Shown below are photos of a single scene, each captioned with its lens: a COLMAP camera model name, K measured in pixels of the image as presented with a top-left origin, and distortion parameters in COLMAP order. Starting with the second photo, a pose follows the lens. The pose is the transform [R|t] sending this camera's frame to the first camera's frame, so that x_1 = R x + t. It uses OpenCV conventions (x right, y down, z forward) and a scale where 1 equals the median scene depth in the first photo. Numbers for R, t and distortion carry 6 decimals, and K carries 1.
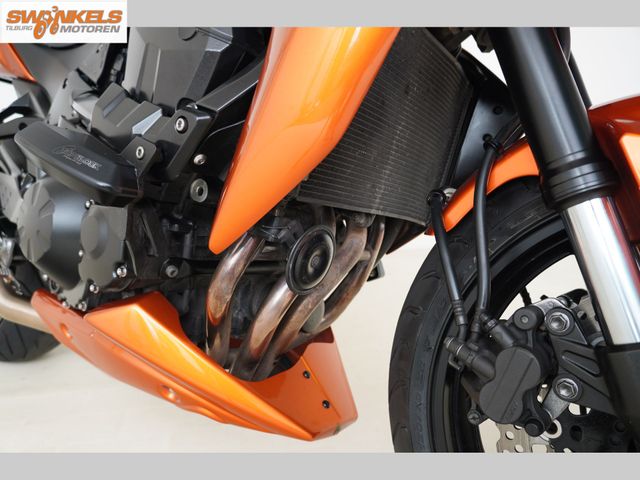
lens RADIAL K [[500.9, 0, 322.5], [0, 500.9, 246.7], [0, 0, 1]] dist [0.004468, -0.006003]
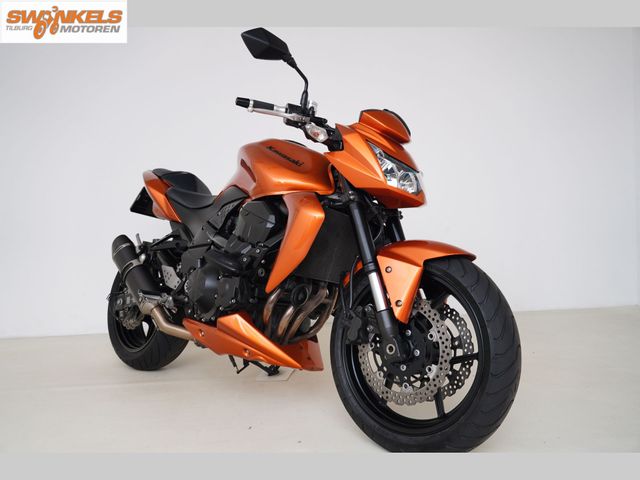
lens RADIAL K [[500.9, 0, 323.0], [0, 500.9, 238.0], [0, 0, 1]] dist [0.004468, -0.006003]
pose [[0.997501, -0.006922, -0.070317, 0.296497], [-0.007040, 0.980501, -0.196389, 0.251009], [0.070305, 0.196394, 0.978001, -1.773044]]
